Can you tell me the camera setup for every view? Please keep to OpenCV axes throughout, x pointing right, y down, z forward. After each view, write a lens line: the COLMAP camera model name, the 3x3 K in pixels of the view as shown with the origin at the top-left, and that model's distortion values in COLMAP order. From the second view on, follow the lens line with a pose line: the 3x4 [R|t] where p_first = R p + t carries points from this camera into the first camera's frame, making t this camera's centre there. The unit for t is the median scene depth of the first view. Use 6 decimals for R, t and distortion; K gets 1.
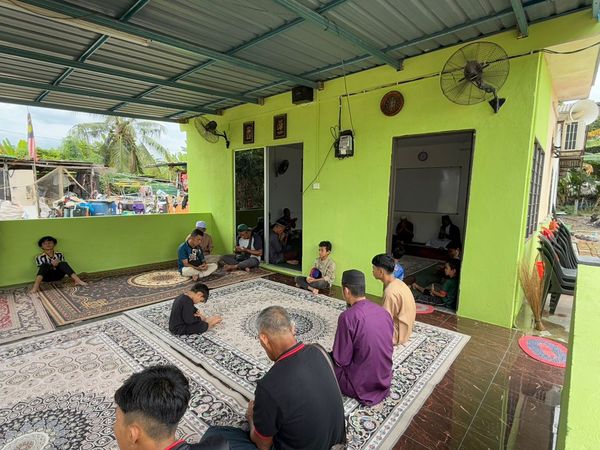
lens RADIAL K [[313.5, 0, 300.0], [0, 313.5, 225.0], [0, 0, 1]] dist [-0.000583, 0.000192]
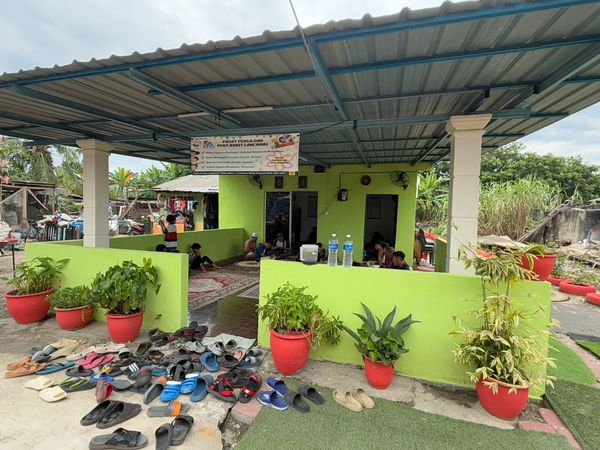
lens RADIAL K [[287.8, 0, 300.0], [0, 287.8, 225.0], [0, 0, 1]] dist [-0.000657, 0.000121]
pose [[0.910118, -0.015271, 0.414067, -0.733635], [0.034609, 0.998630, -0.039240, 0.017520], [-0.412901, 0.050043, 0.909400, -0.532782]]
